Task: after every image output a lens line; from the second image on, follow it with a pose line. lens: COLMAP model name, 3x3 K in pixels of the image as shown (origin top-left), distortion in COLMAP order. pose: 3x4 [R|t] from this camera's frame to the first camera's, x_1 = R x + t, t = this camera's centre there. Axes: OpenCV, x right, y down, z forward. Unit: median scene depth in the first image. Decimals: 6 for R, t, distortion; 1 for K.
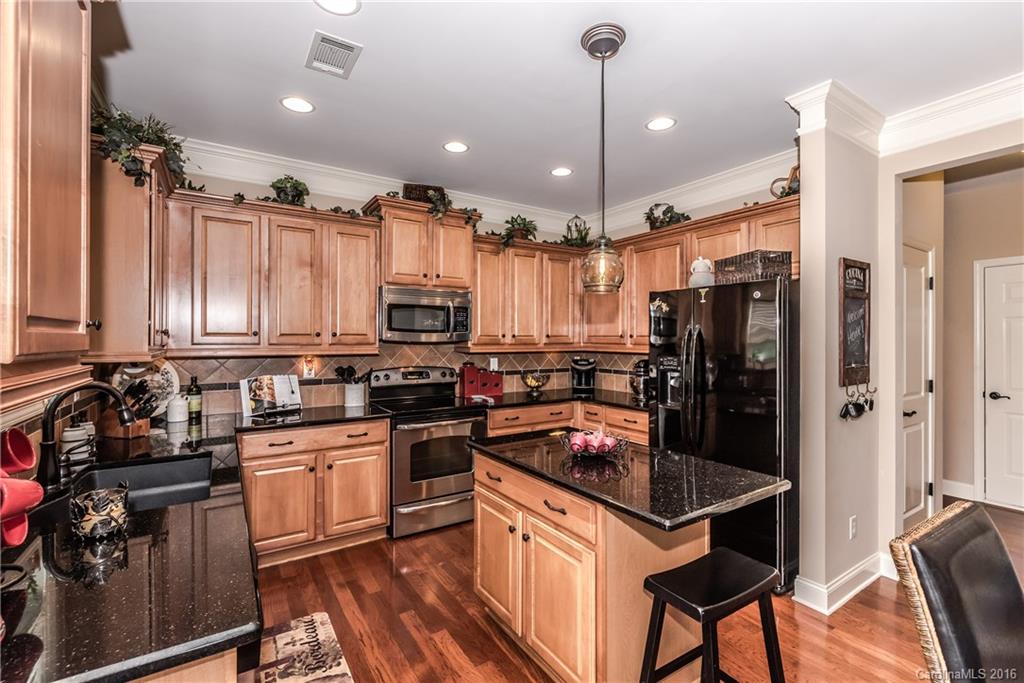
lens RADIAL K [[446.4, 0, 513.4], [0, 446.4, 338.4], [0, 0, 1]] dist [0.007962, -0.002012]
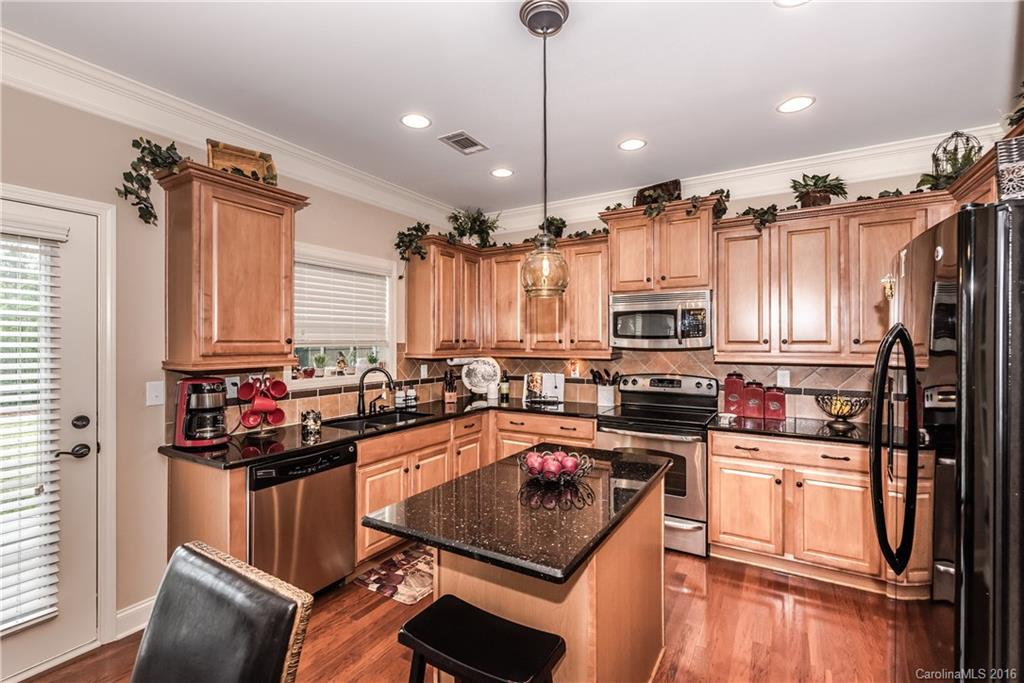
lens RADIAL K [[446.4, 0, 532.5], [0, 446.4, 342.4], [0, 0, 1]] dist [0.007962, -0.002012]
pose [[0.463119, -0.003284, -0.886290, 0.544612], [0.000133, 0.999993, -0.003635, -0.001649], [0.886296, 0.001566, 0.463116, 0.329191]]
